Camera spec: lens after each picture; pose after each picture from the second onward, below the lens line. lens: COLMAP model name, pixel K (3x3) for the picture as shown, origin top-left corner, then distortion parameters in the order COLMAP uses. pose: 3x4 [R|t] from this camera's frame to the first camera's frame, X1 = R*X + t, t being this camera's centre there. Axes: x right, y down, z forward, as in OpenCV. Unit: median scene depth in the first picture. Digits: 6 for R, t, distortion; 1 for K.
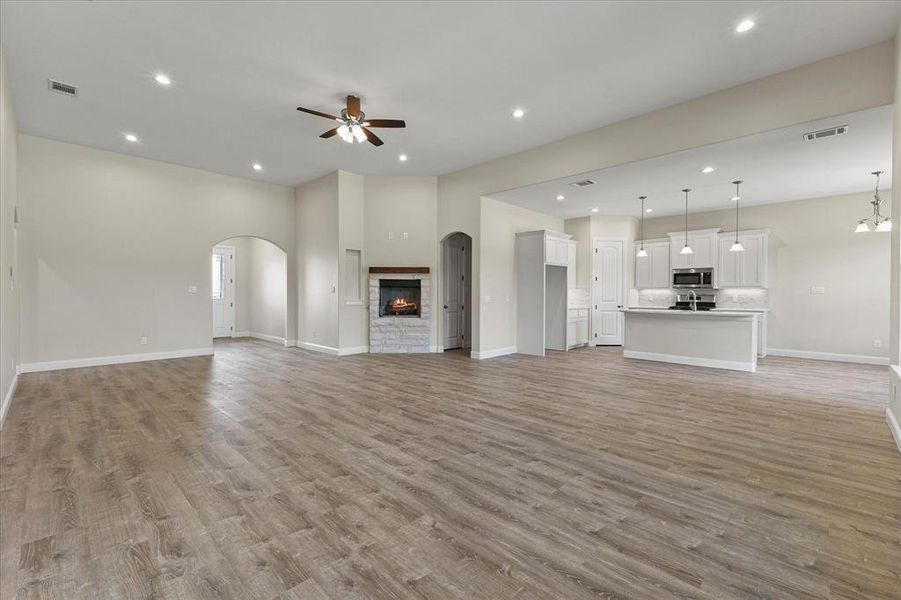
lens RADIAL K [[386.1, 0, 451.8], [0, 386.1, 297.3], [0, 0, 1]] dist [0.014472, -0.000758]
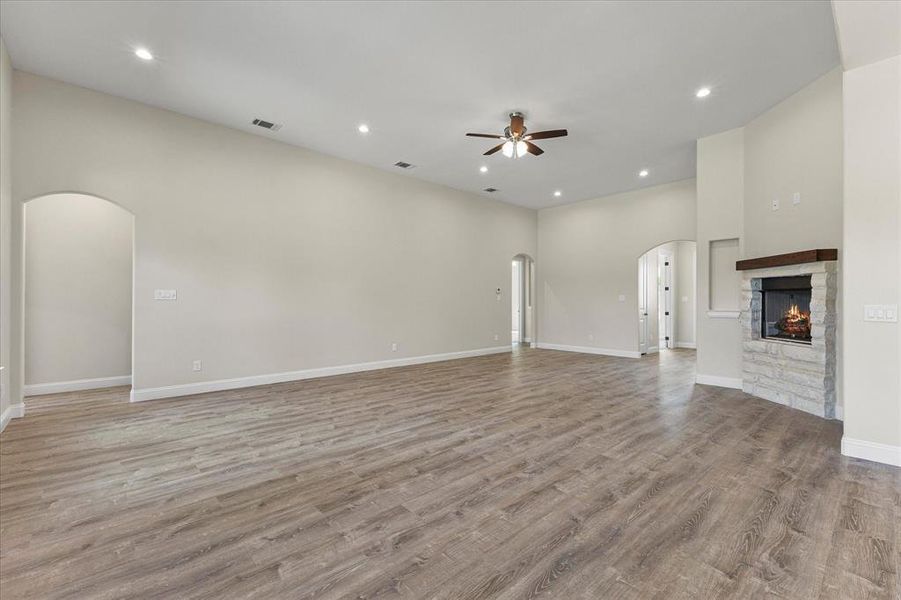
lens RADIAL K [[386.1, 0, 452.8], [0, 386.1, 299.3], [0, 0, 1]] dist [0.014472, -0.000758]
pose [[-0.060758, -0.008135, -0.998119, 1.090450], [-0.006267, 0.999950, -0.007769, -0.009718], [0.998133, 0.005783, -0.060806, 1.222869]]
